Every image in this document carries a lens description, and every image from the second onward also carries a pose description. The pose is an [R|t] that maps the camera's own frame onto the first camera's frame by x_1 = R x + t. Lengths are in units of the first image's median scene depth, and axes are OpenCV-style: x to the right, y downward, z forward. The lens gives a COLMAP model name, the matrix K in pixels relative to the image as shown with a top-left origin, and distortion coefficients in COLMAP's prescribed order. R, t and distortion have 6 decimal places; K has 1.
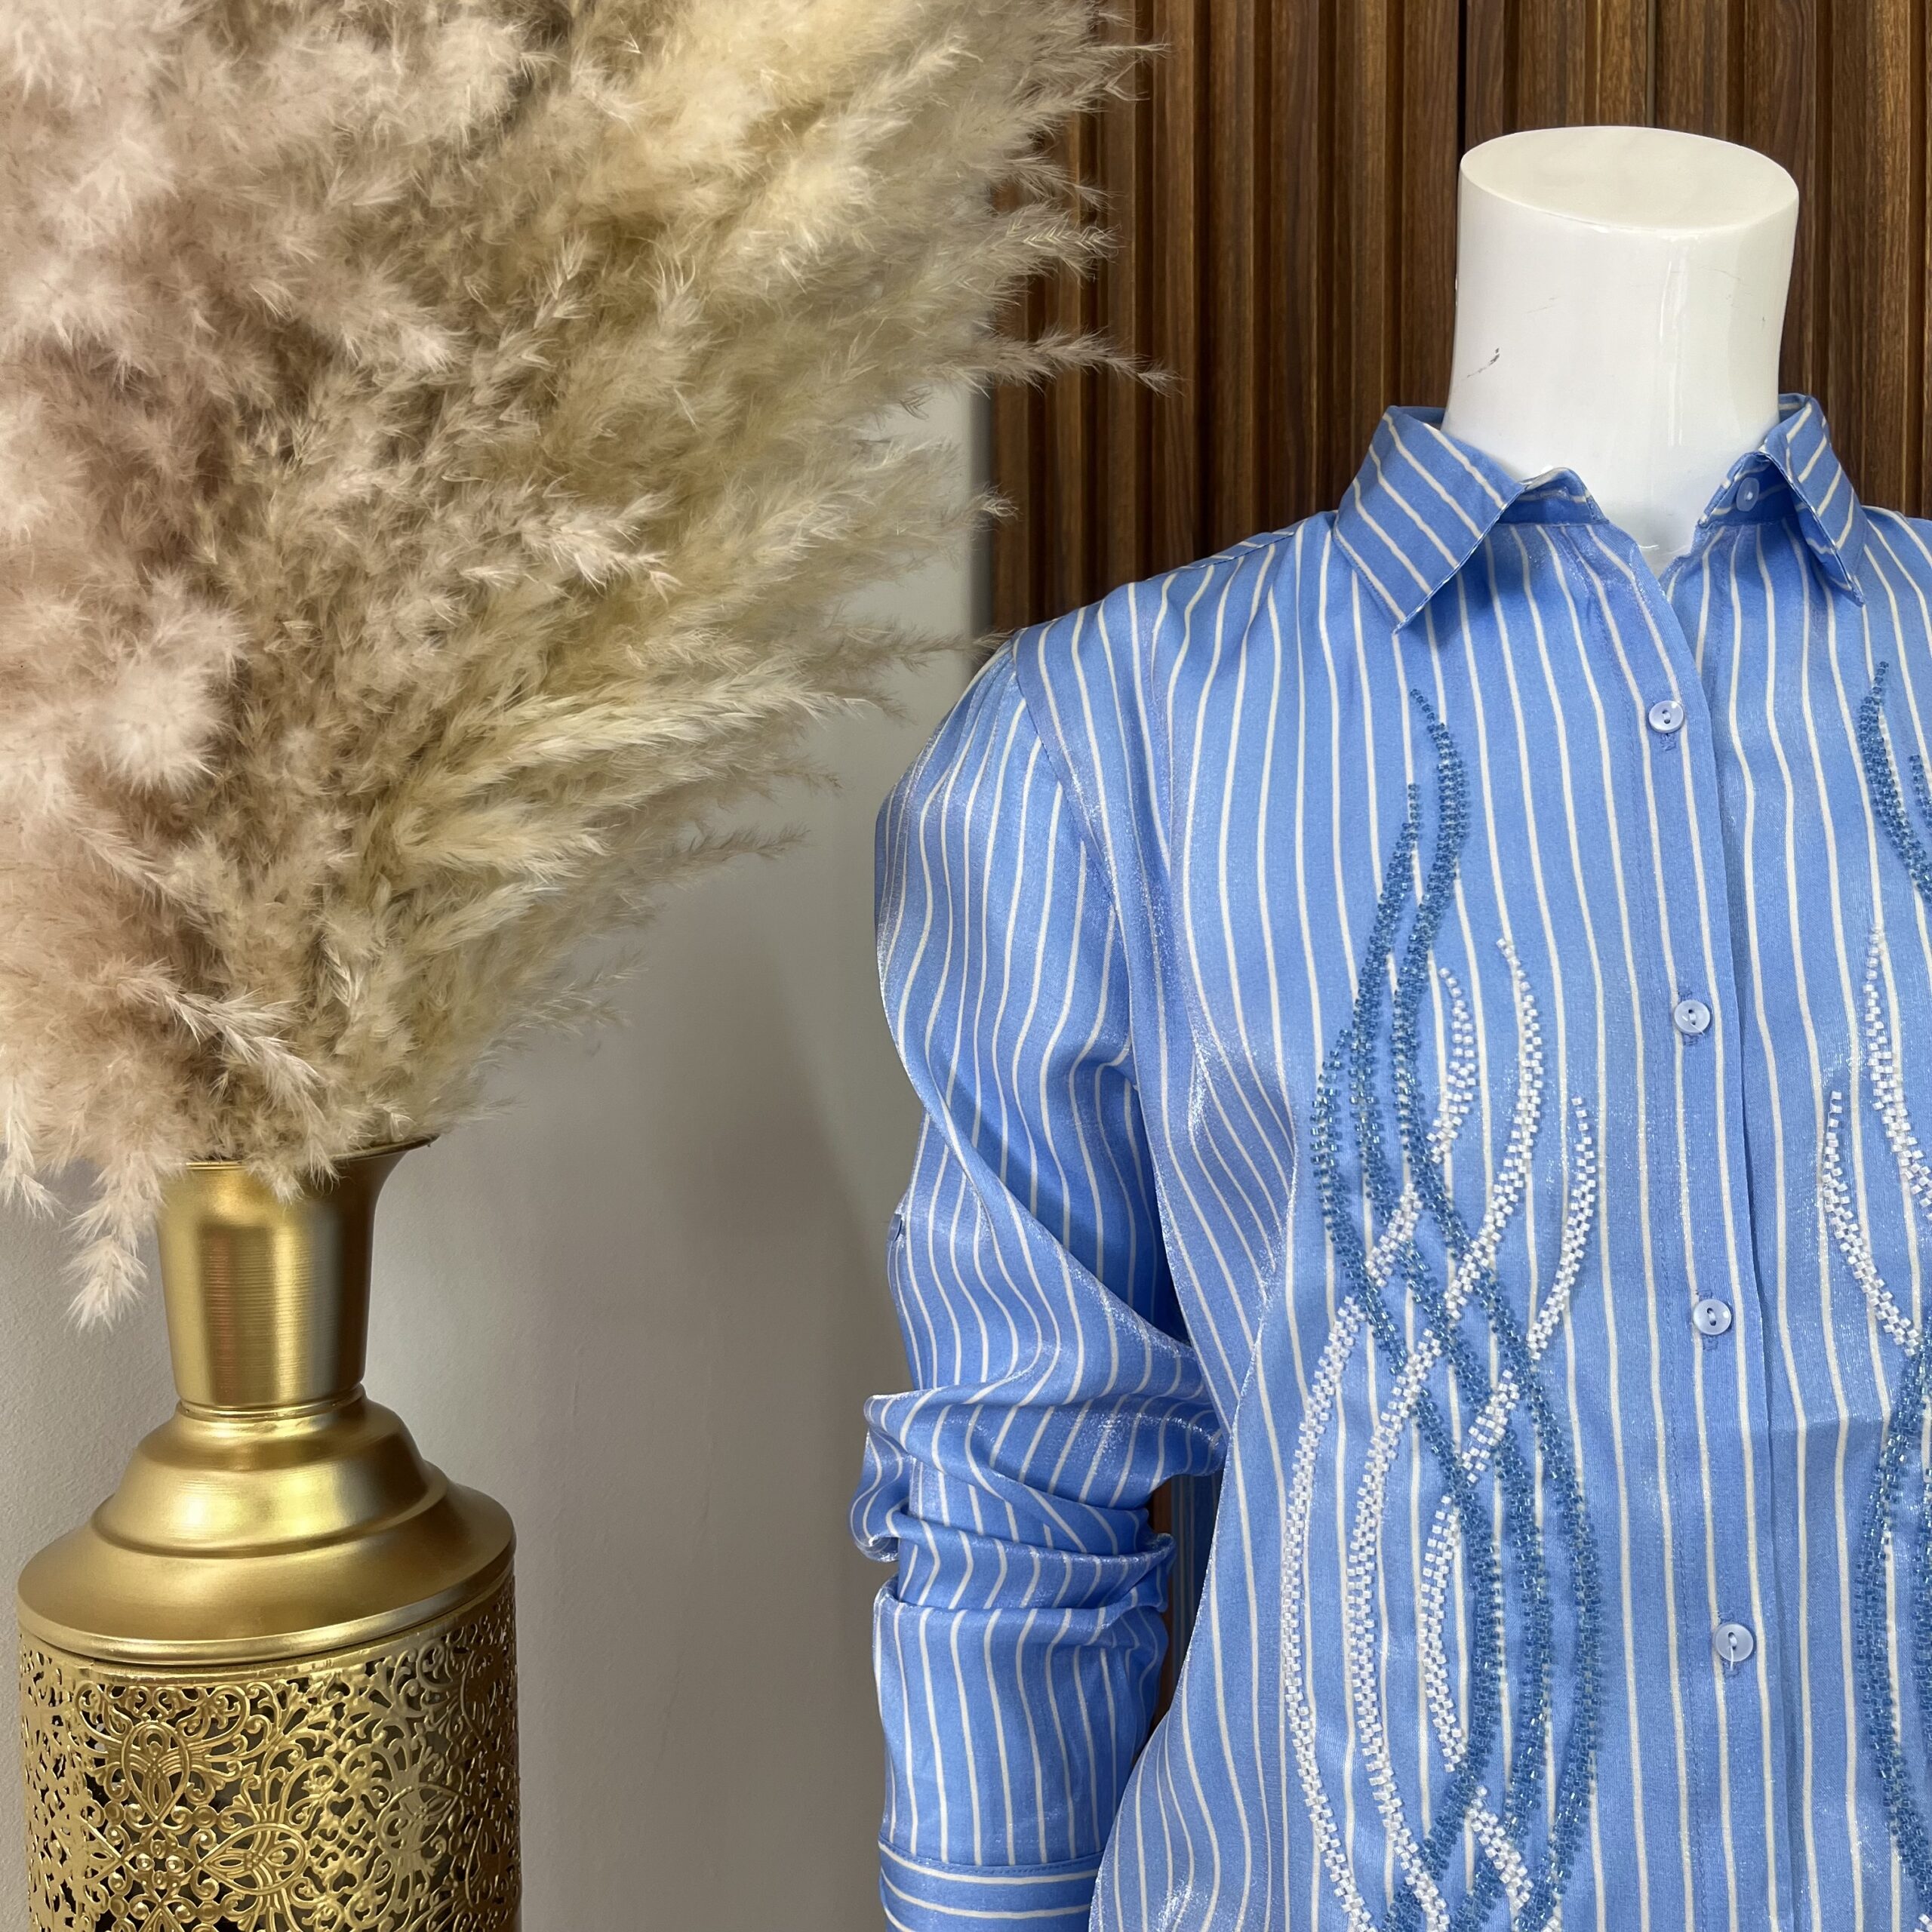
lens RADIAL K [[1968.5, 0, 954.1], [0, 1968.5, 974.4], [0, 0, 1]] dist [0.014572, 0.000000]
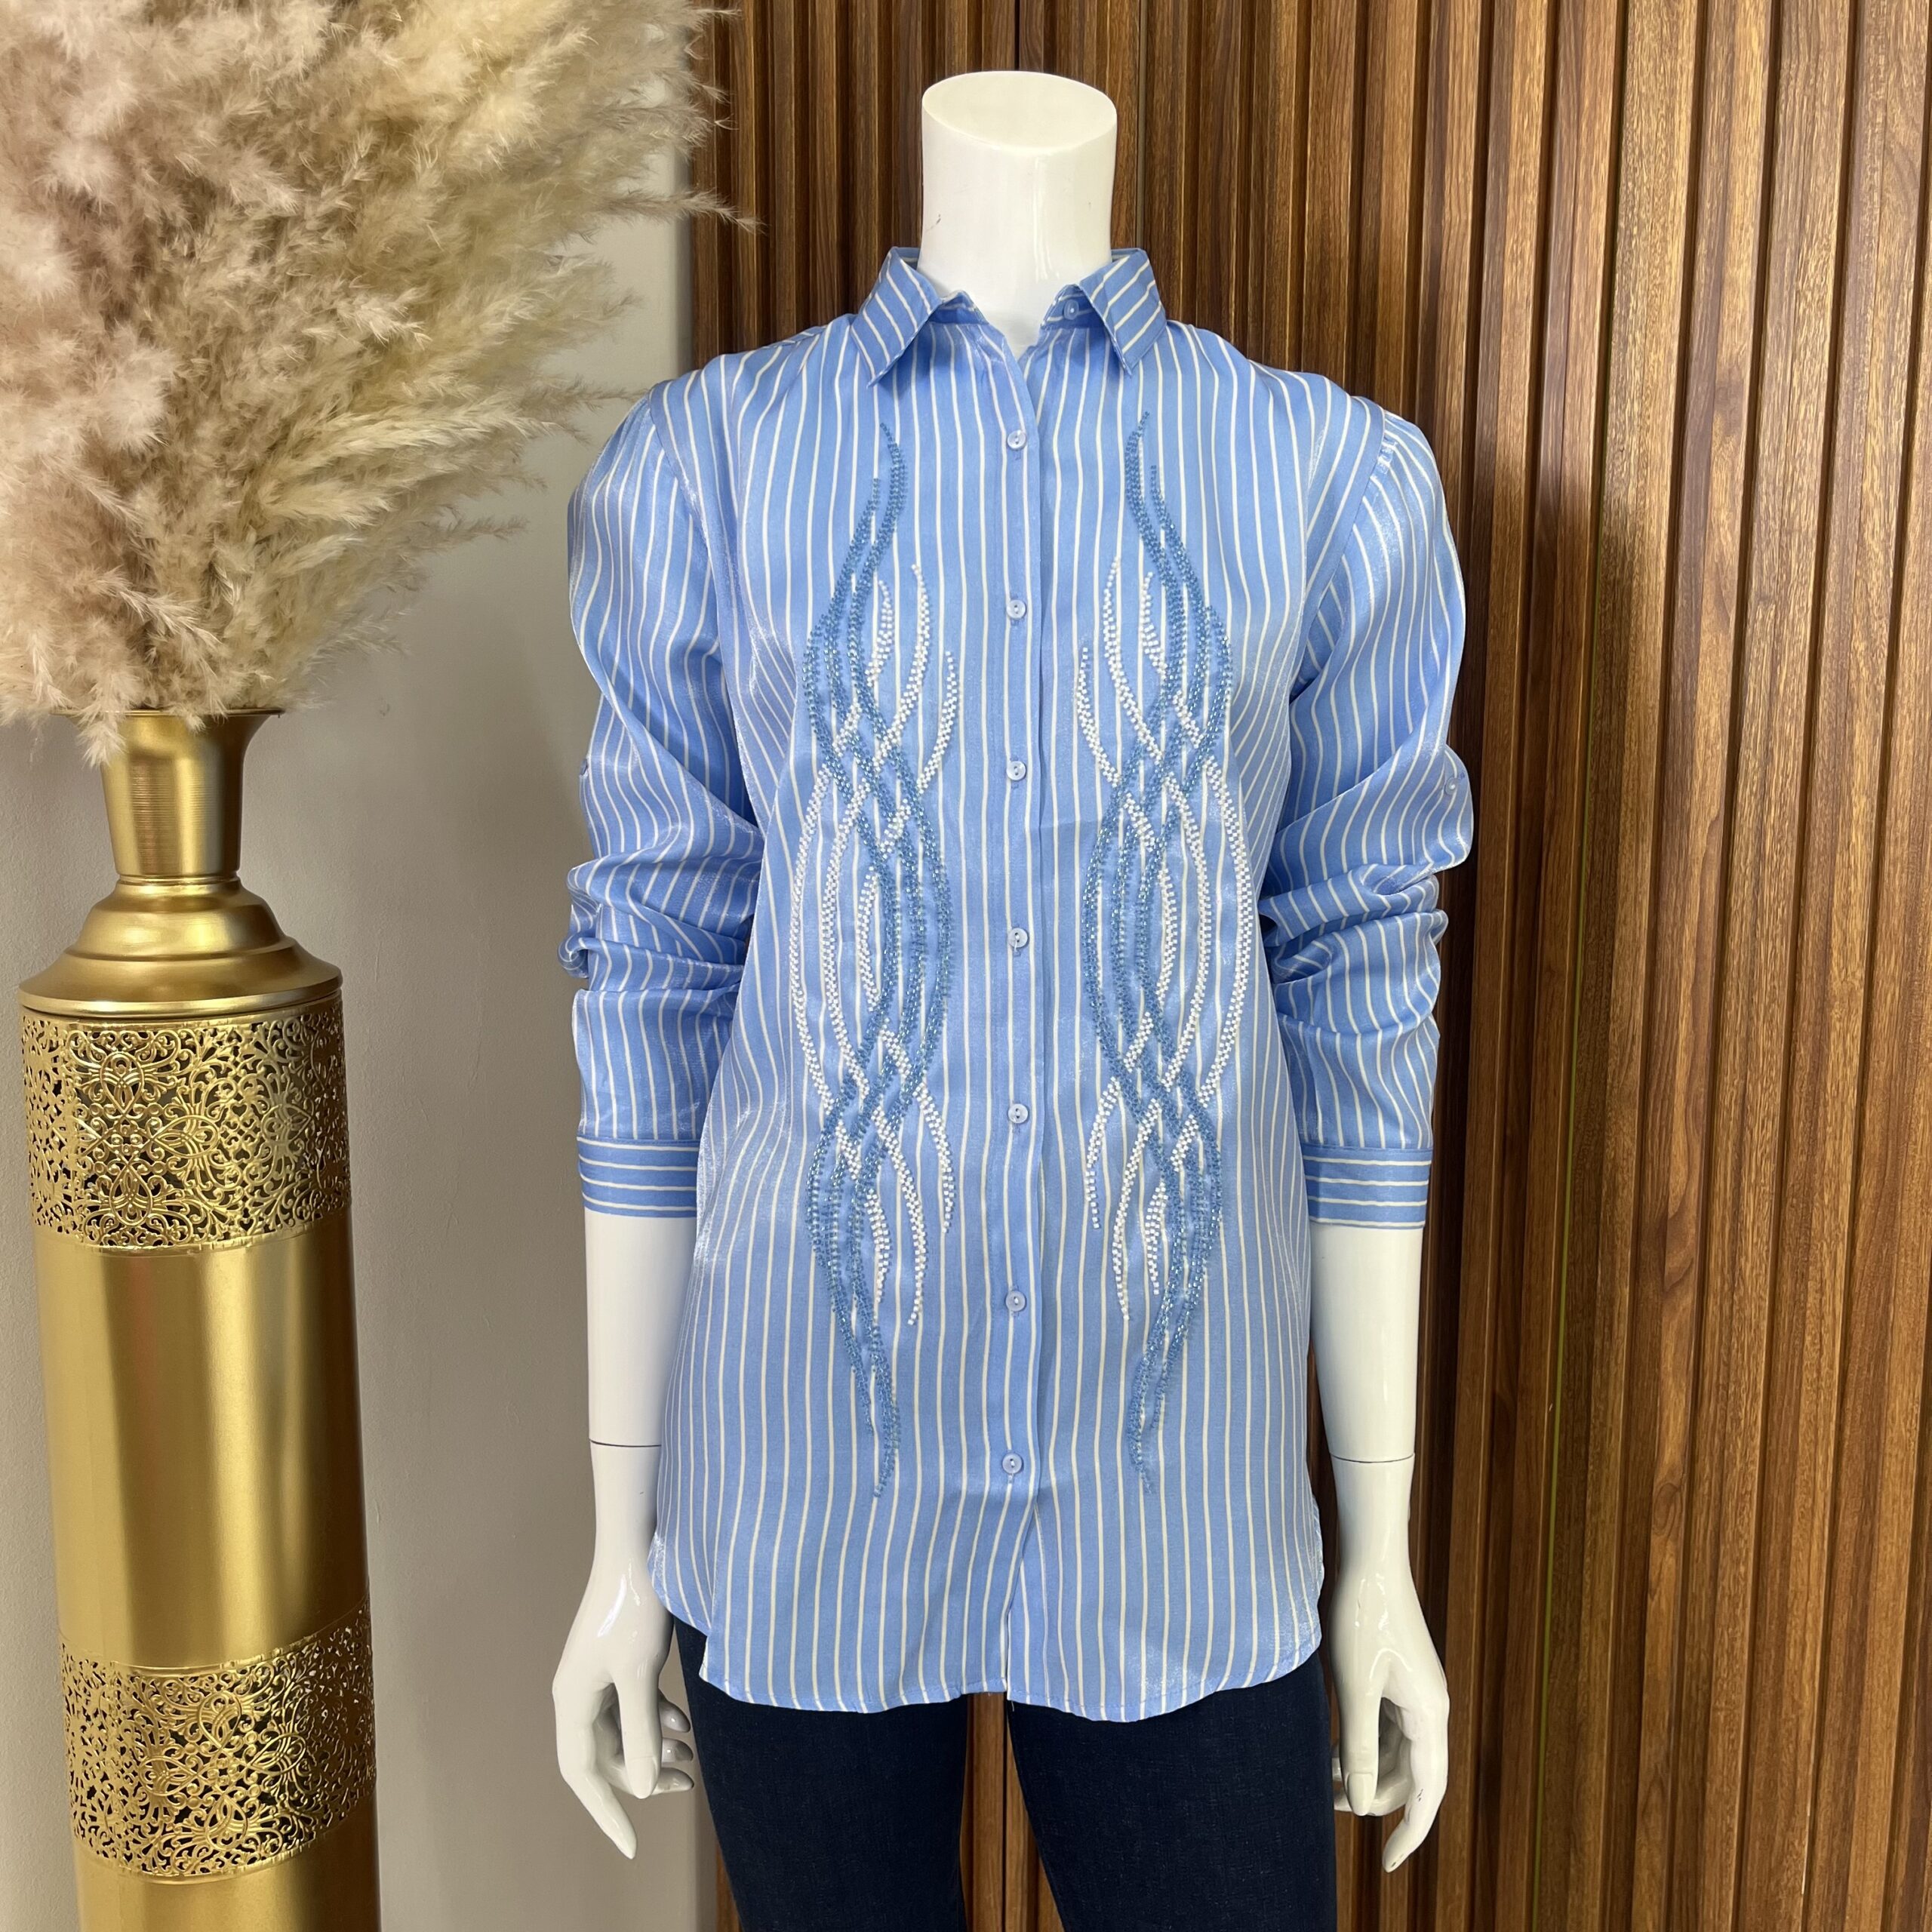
lens RADIAL K [[1968.5, 0, 961.8], [0, 1968.5, 988.1], [0, 0, 1]] dist [0.014572, 0.000000]
pose [[0.994513, -0.003939, 0.104540, 0.115874], [-0.005935, 0.995558, 0.093967, 0.167175], [-0.104446, -0.094072, 0.990071, -0.678537]]
